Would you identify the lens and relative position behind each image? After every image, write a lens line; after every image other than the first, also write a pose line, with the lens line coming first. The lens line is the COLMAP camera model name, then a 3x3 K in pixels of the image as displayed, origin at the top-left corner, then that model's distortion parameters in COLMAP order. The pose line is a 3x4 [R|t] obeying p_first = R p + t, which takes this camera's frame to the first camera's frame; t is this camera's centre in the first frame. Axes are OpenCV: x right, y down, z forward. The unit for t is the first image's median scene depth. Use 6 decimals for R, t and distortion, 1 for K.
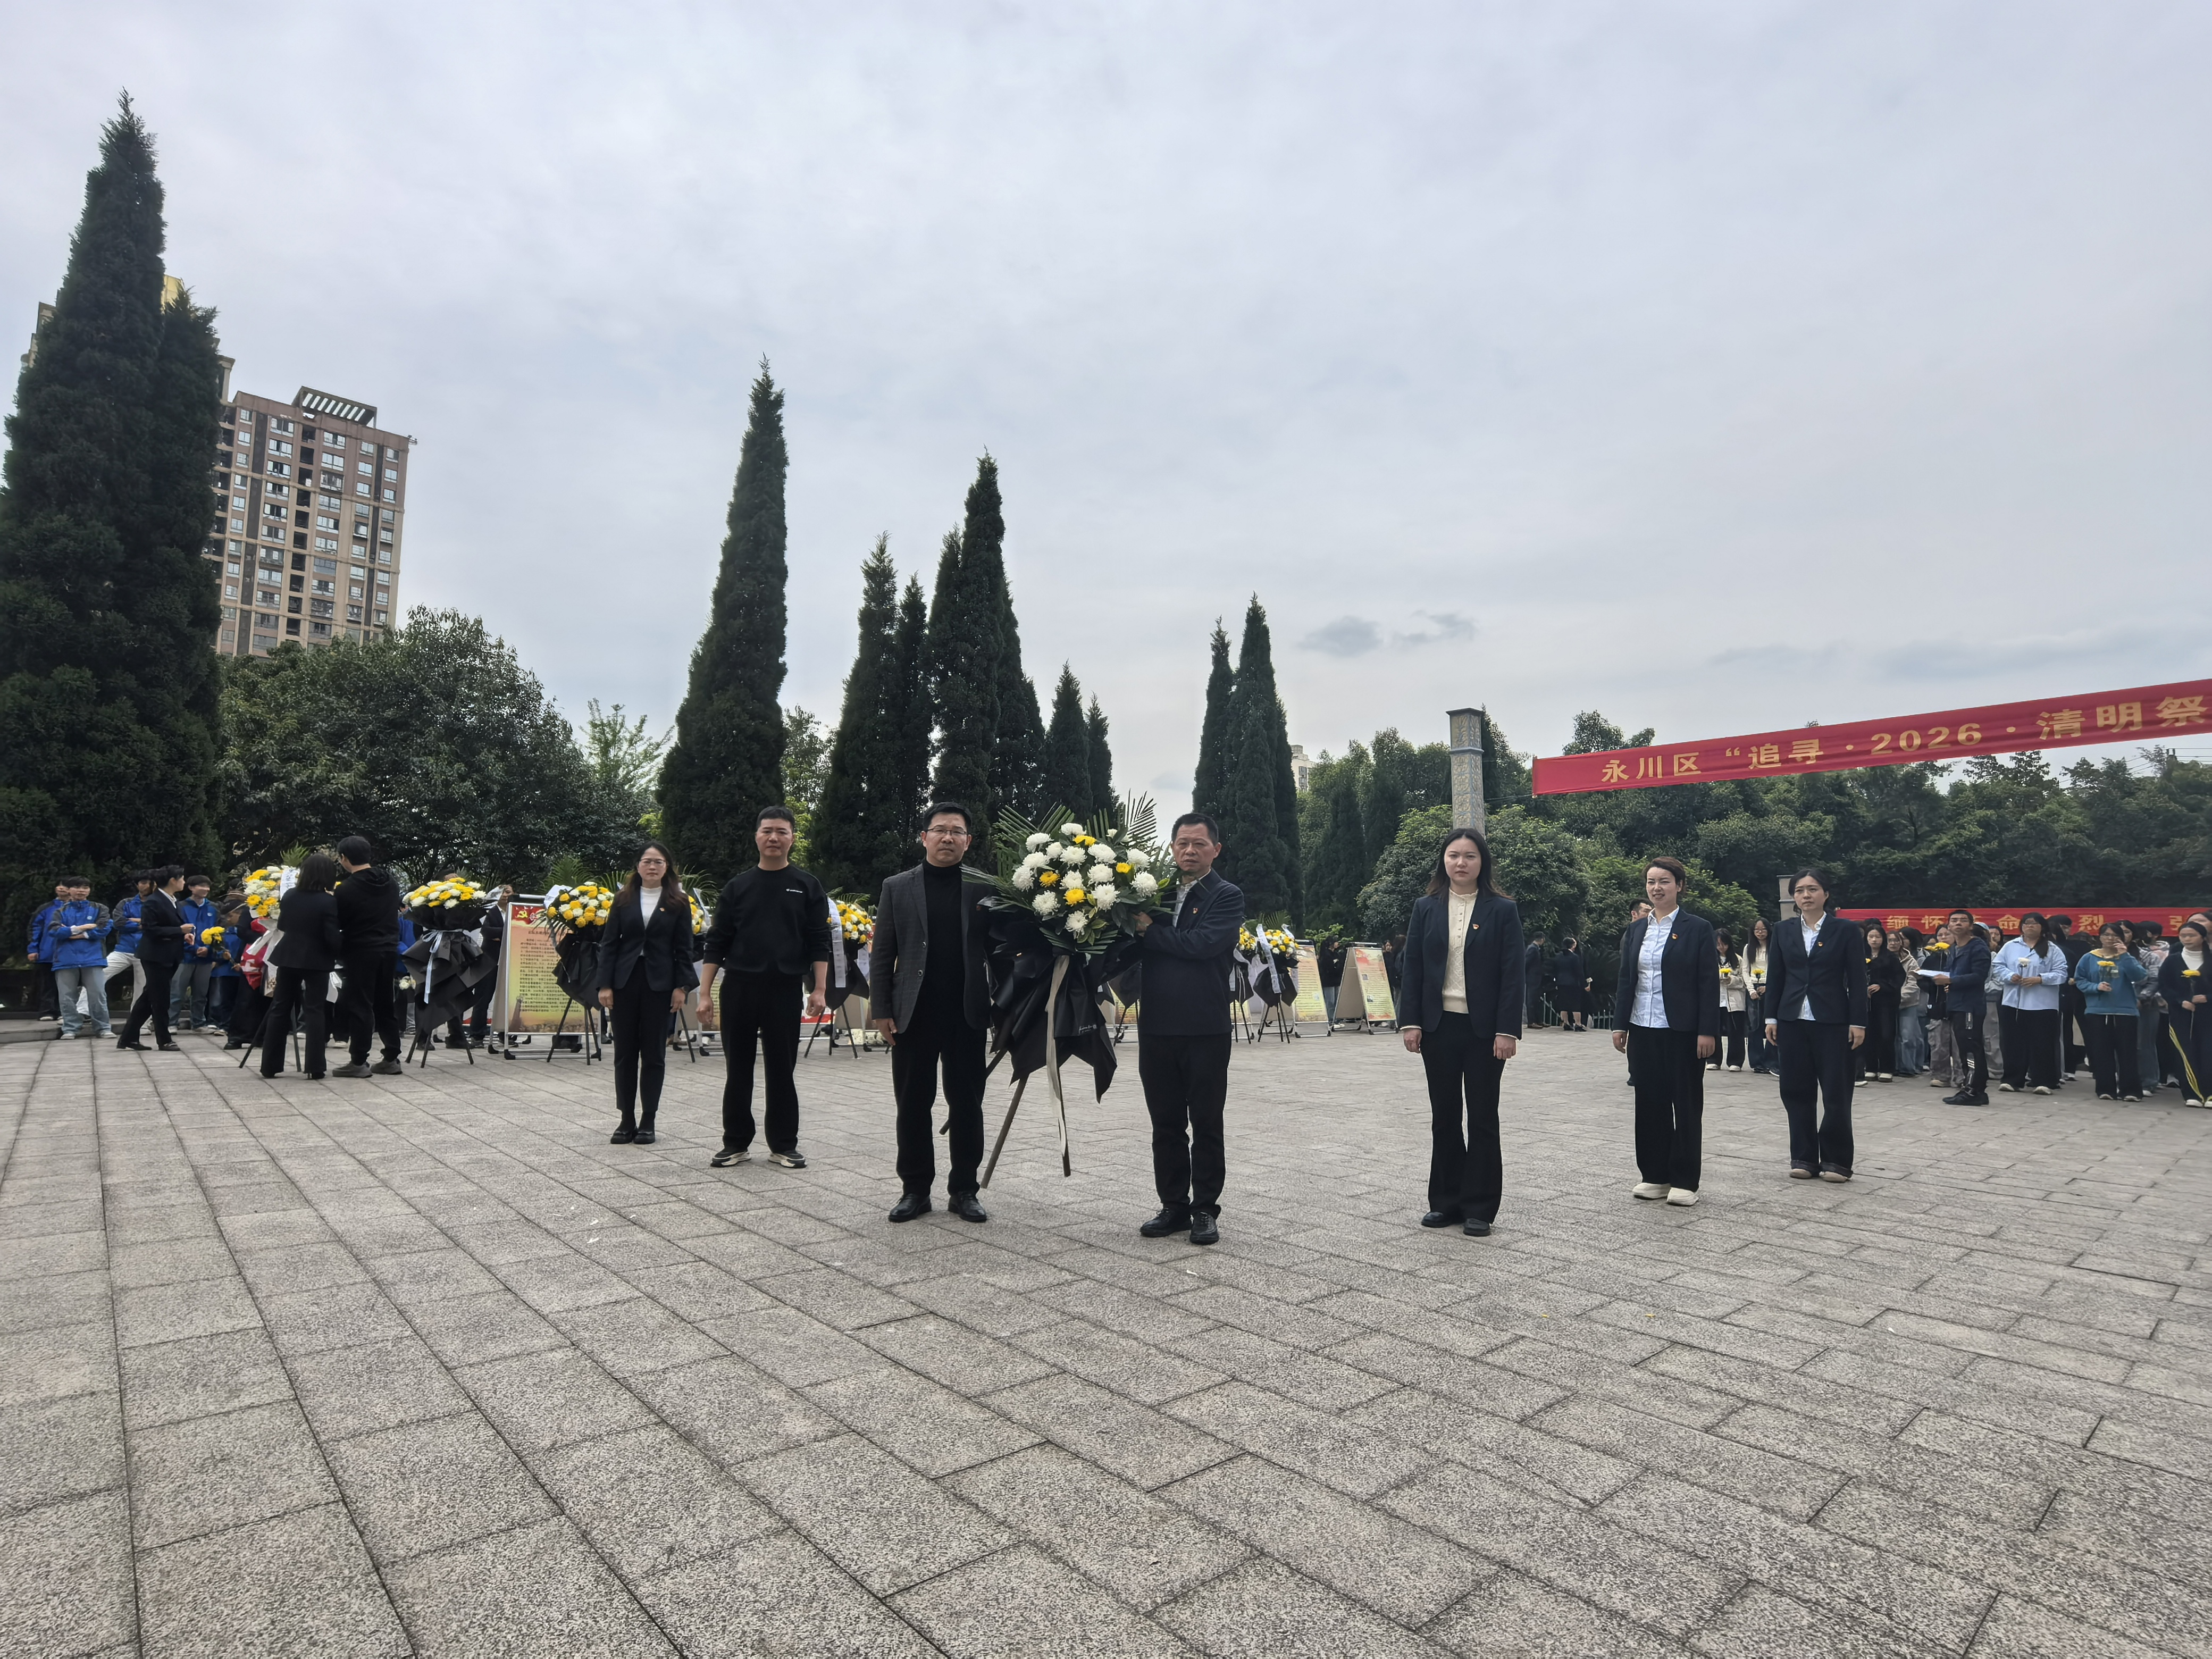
lens RADIAL K [[1147.6, 0, 1106.0], [0, 1147.6, 829.5], [0, 0, 1]] dist [-0.063658, 0.035272]
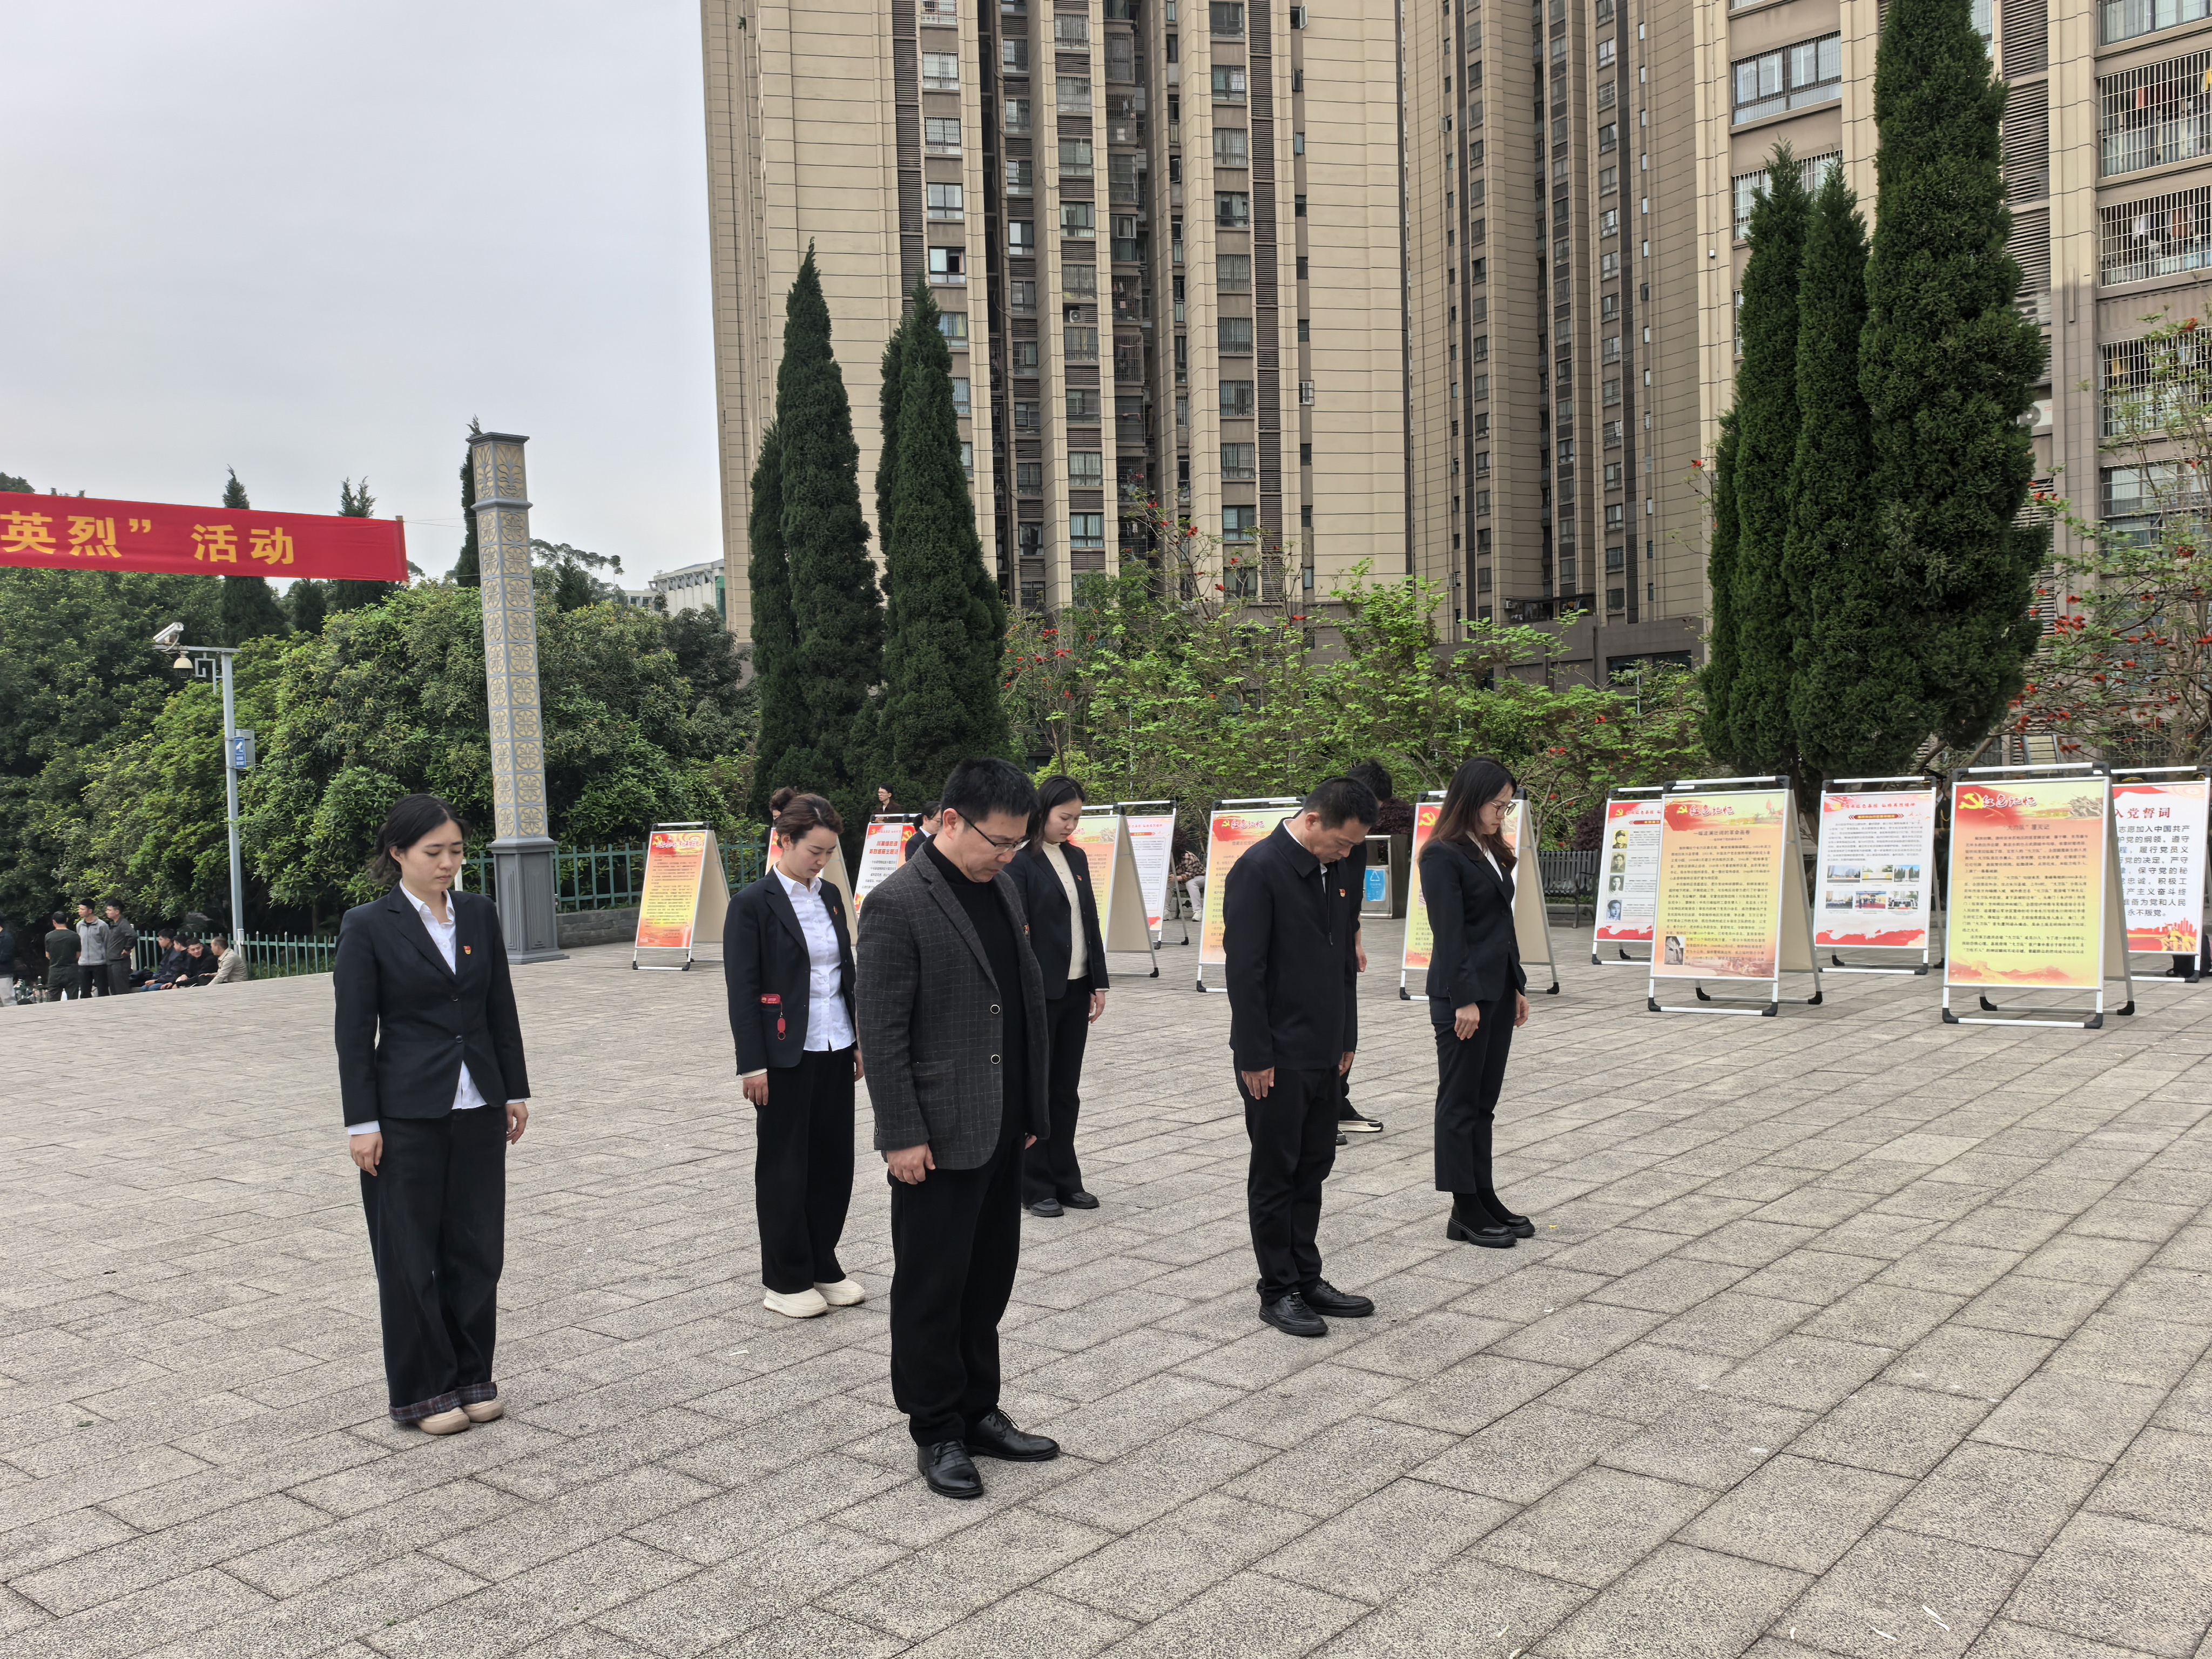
lens RADIAL K [[1872.4, 0, 1063.8], [0, 1872.4, 831.7], [0, 0, 1]] dist [0.062614, -0.106438]
pose [[-0.118276, -0.042705, 0.992062, -0.707232], [-0.061736, 0.997458, 0.035577, 0.004602], [-0.991060, -0.057039, -0.120612, 0.872704]]
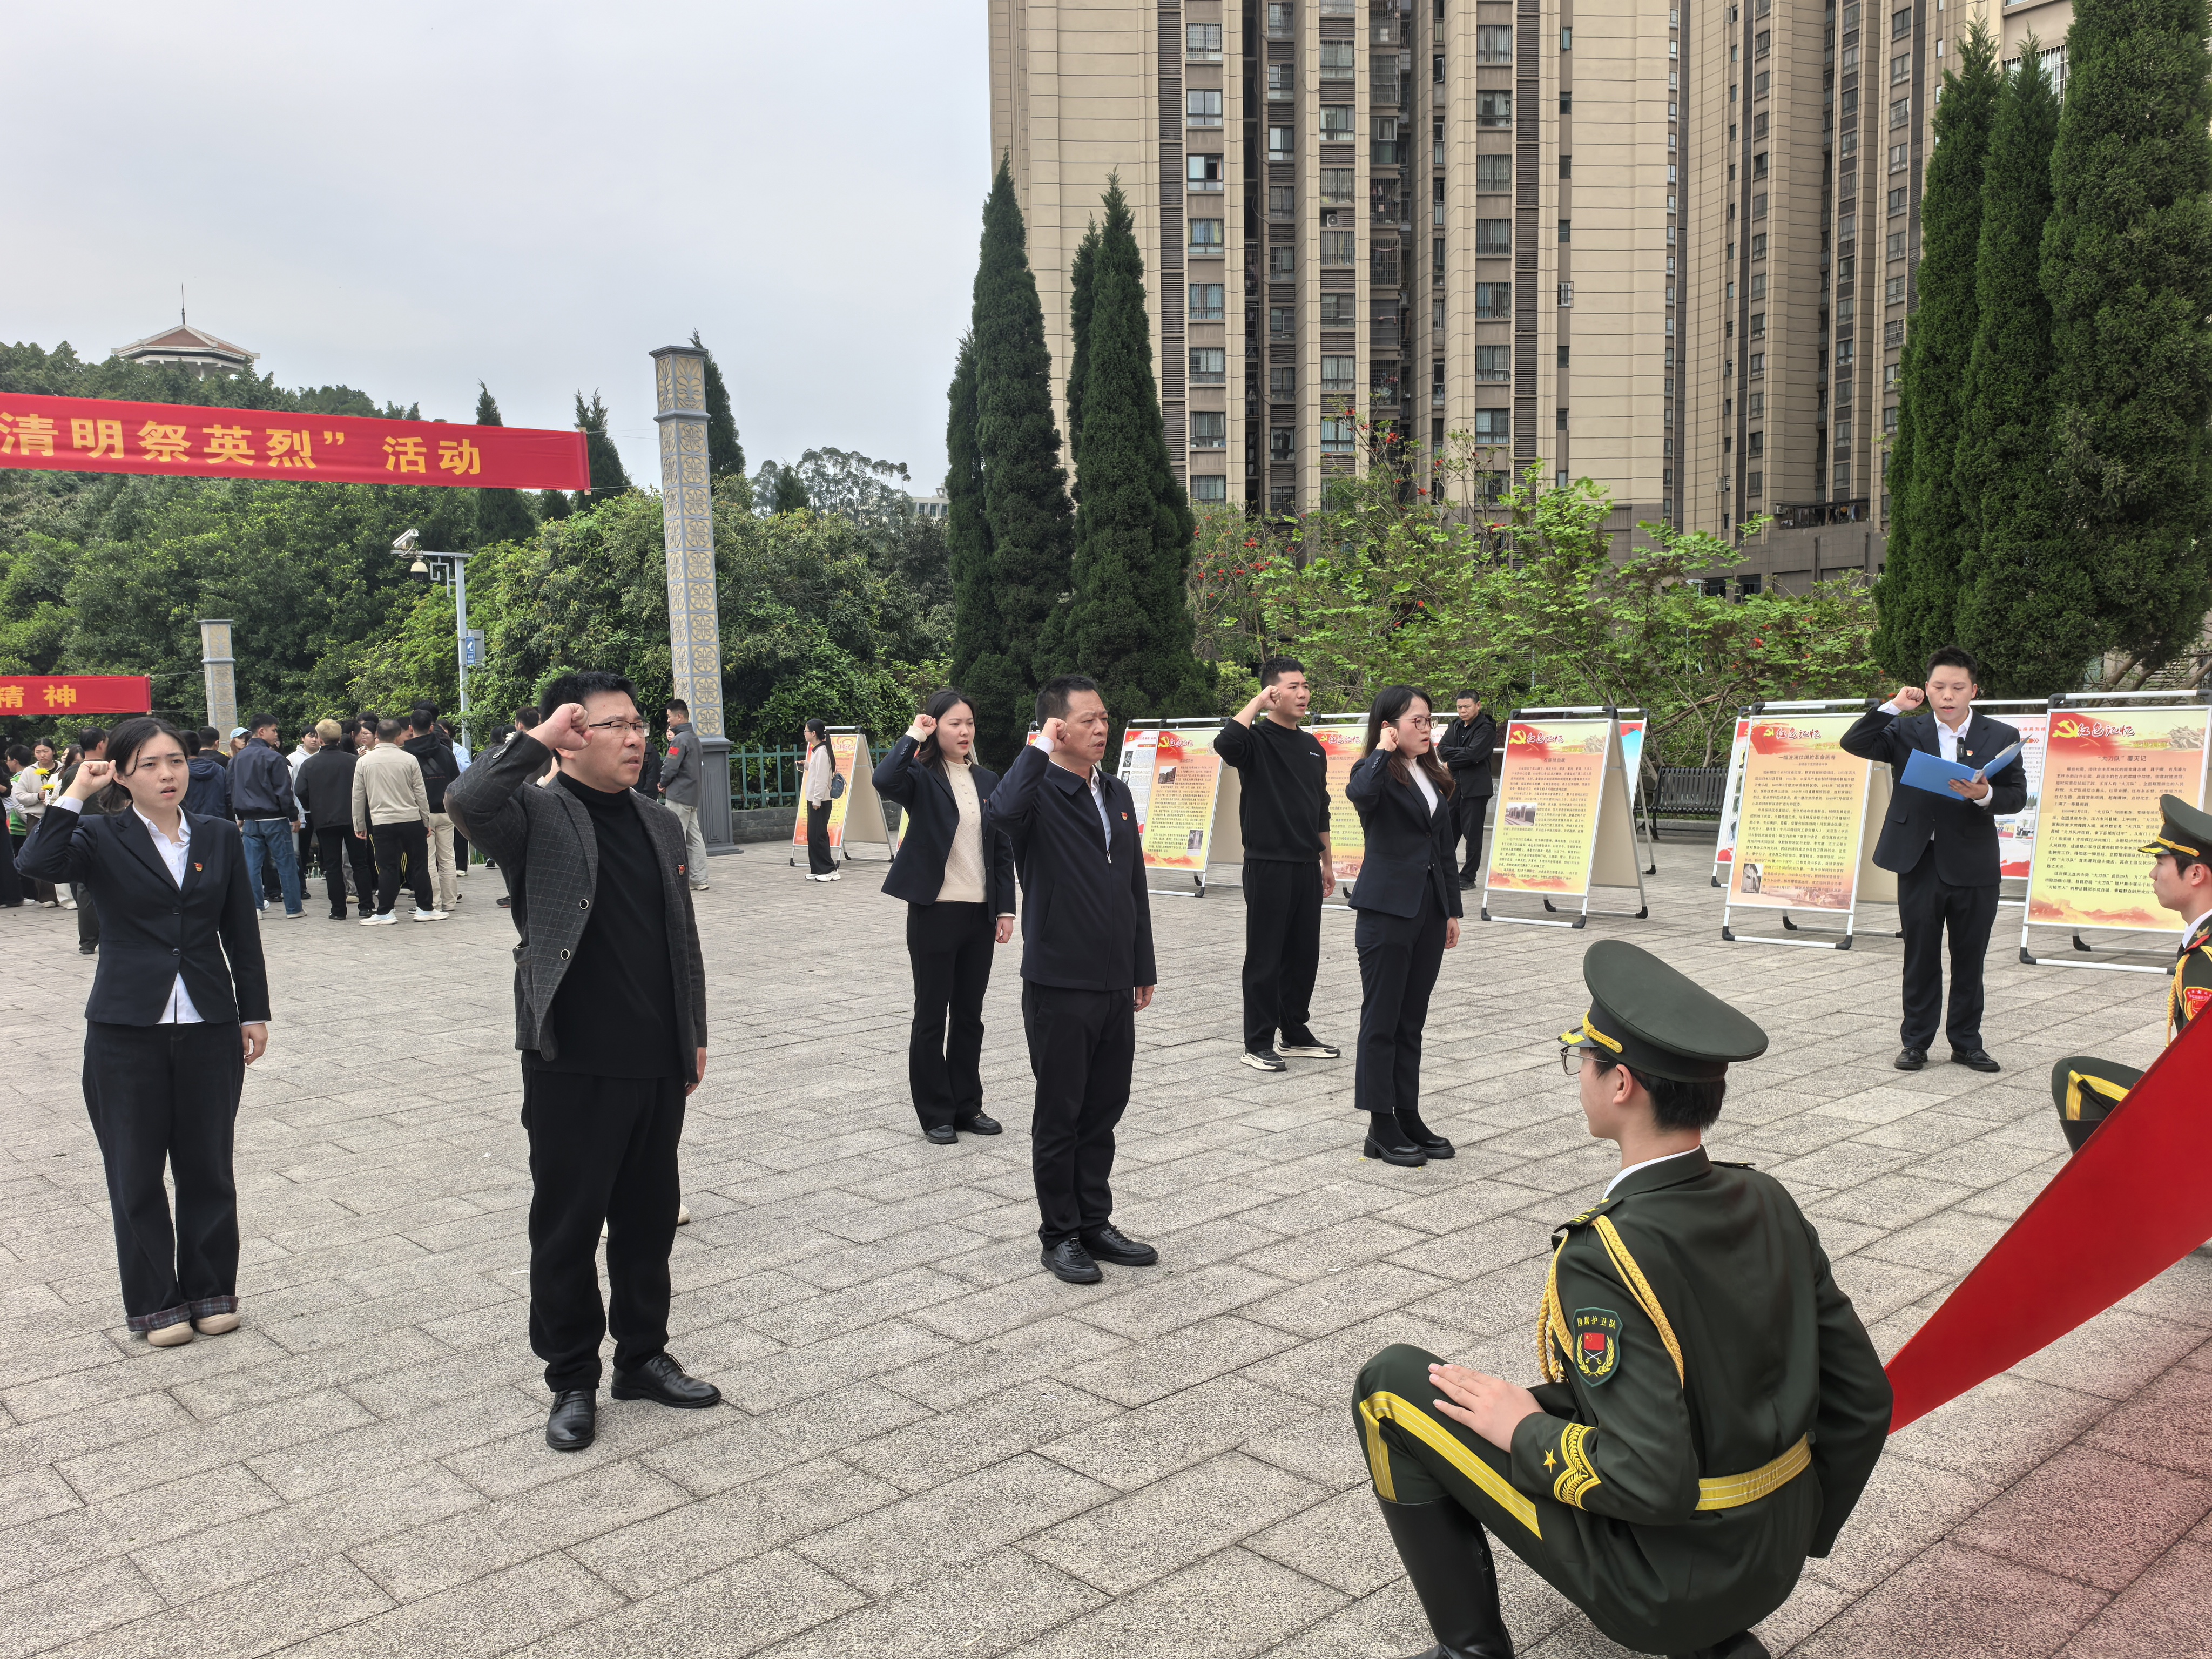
lens RADIAL K [[1818.5, 0, 1106.0], [0, 1818.5, 829.5], [0, 0, 1]] dist [0.021189, -0.021411]
pose [[0.003246, -0.097241, 0.995256, -0.666410], [-0.072670, 0.992606, 0.097219, -0.019374], [-0.997351, -0.072641, -0.003844, 0.672472]]
